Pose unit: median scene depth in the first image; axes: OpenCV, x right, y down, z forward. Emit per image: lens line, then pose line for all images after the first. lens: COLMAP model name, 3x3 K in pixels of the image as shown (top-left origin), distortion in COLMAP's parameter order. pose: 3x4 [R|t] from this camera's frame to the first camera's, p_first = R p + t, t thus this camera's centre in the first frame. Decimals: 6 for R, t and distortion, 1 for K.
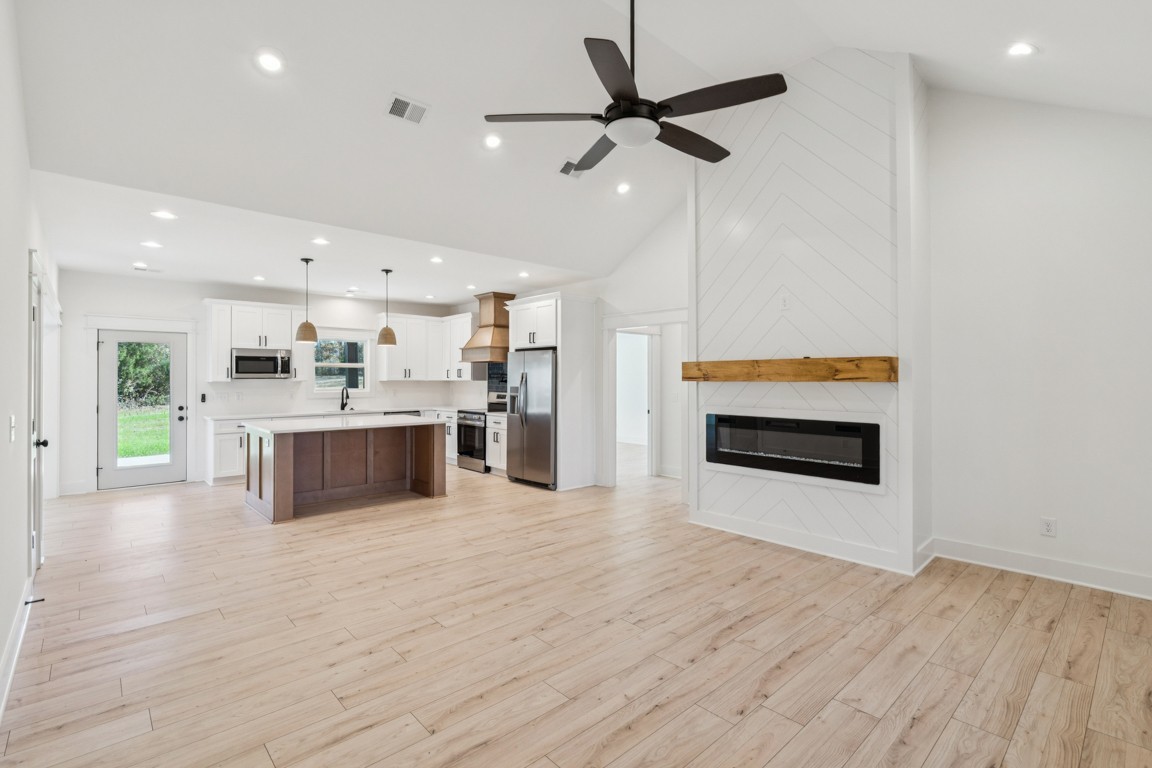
lens RADIAL K [[524.5, 0, 573.0], [0, 524.5, 378.6], [0, 0, 1]] dist [-0.004259, 0.000588]
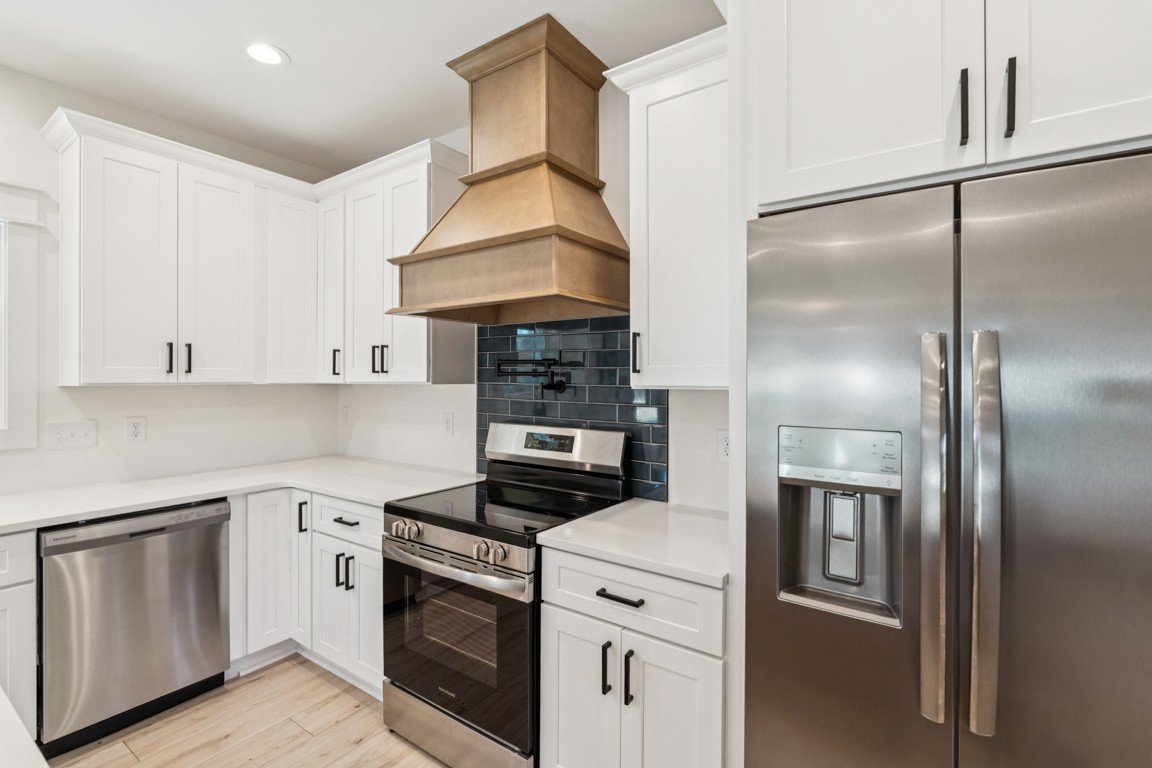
lens RADIAL K [[524.5, 0, 574.3], [0, 524.5, 380.8], [0, 0, 1]] dist [-0.004259, 0.000588]
pose [[0.976103, -0.000904, 0.217306, -0.187417], [-0.000173, 0.999988, 0.004937, 0.000640], [-0.217308, -0.004857, 0.976091, 0.742389]]
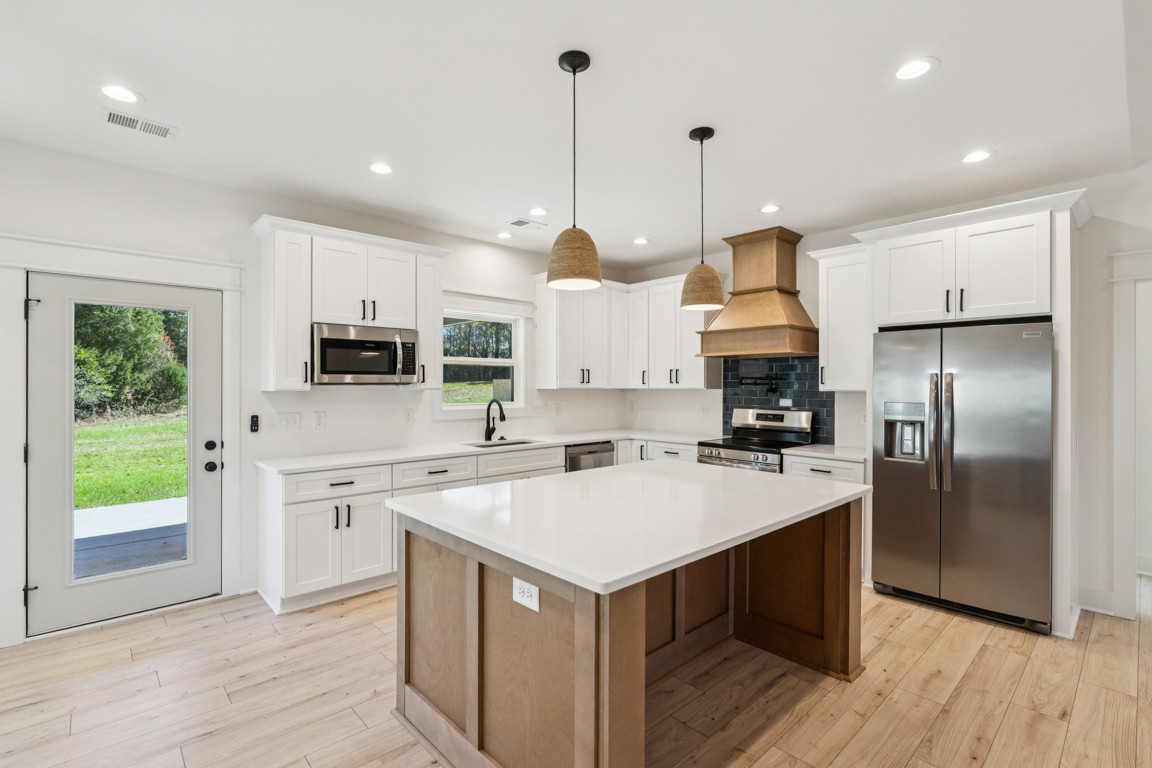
lens RADIAL K [[524.5, 0, 575.6], [0, 524.5, 387.4], [0, 0, 1]] dist [-0.004259, 0.000588]
pose [[0.999992, 0.002586, 0.003140, -0.355562], [-0.002596, 0.999992, 0.003086, 0.000817], [-0.003132, -0.003094, 0.999990, 0.443385]]
